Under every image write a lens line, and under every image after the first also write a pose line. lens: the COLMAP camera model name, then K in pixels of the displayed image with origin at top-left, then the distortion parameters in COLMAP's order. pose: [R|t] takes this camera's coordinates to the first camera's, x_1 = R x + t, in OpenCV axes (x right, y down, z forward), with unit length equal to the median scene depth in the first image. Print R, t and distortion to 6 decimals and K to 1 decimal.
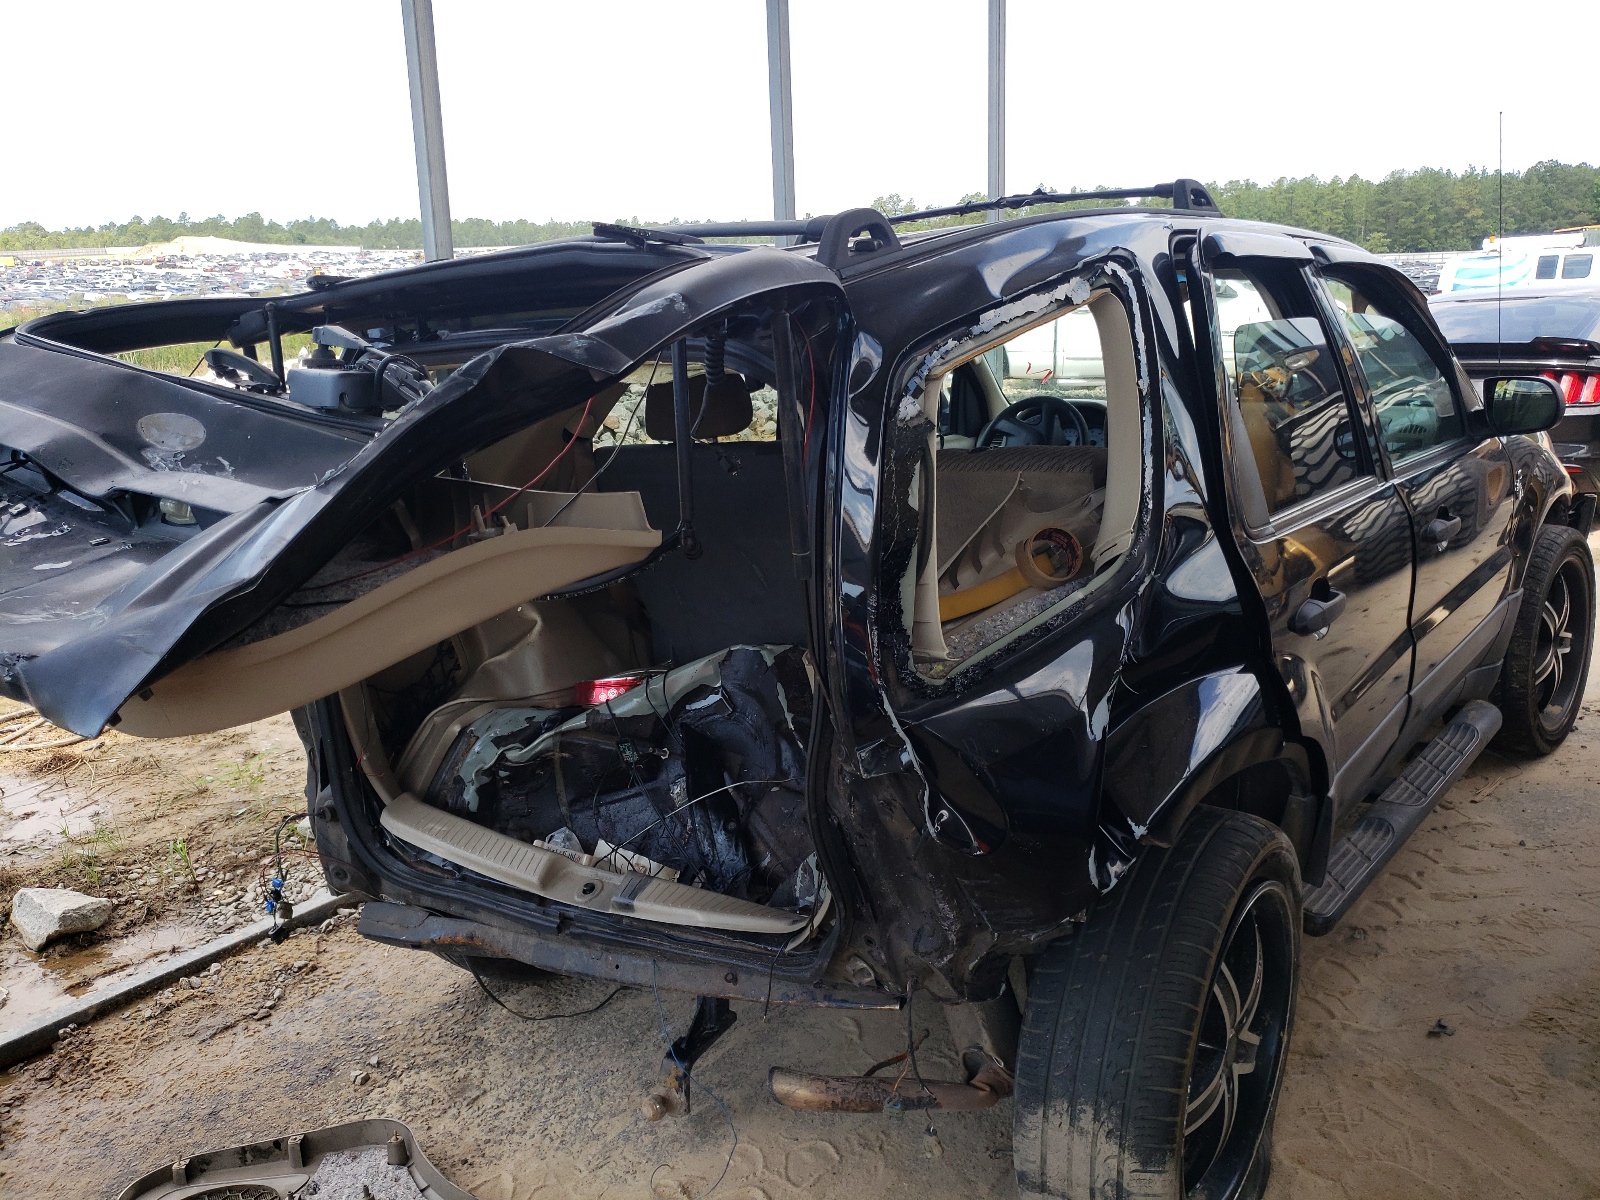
lens RADIAL K [[1218.0, 0, 800.0], [0, 1218.0, 600.0], [0, 0, 1]] dist [0.012692, -0.002331]
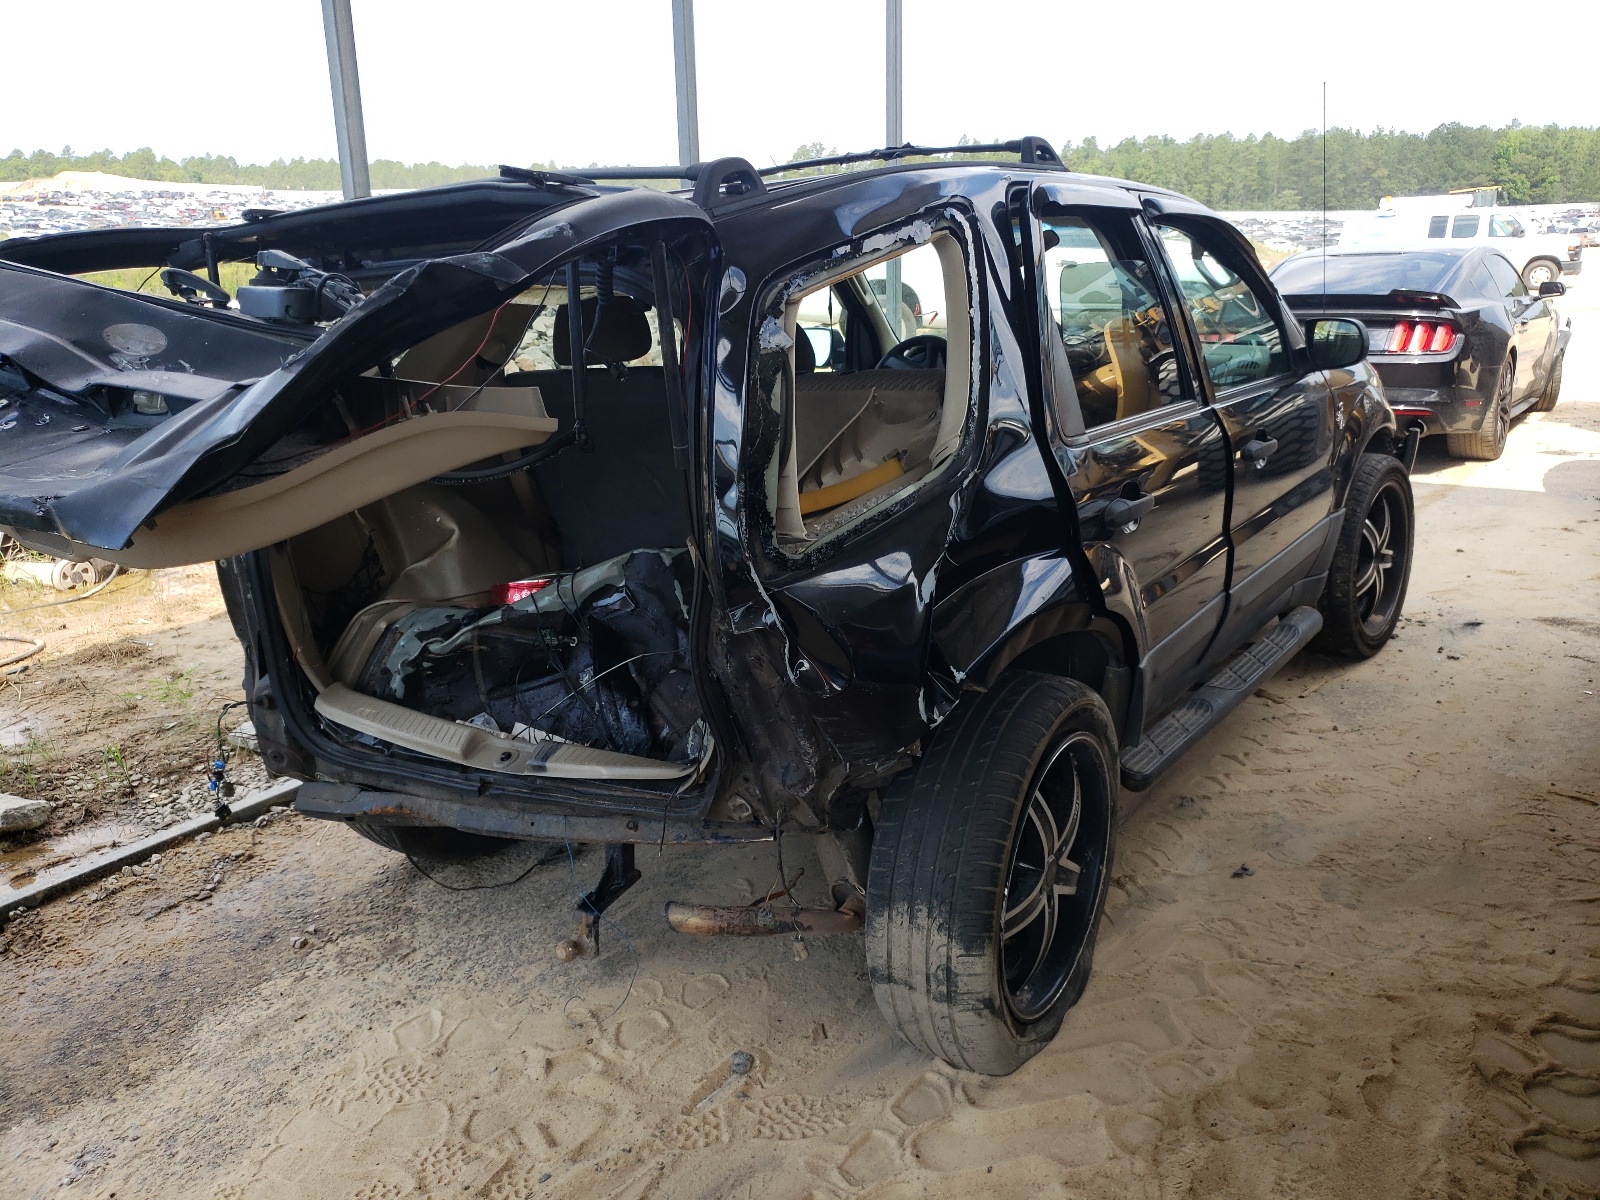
lens RADIAL K [[1243.4, 0, 824.2], [0, 1243.4, 596.7], [0, 0, 1]] dist [0.000324, 0.014397]
pose [[0.997077, -0.007480, 0.076034, 0.032382], [0.005187, 0.999527, 0.030314, 0.048677], [-0.076224, -0.029831, 0.996644, -0.157654]]
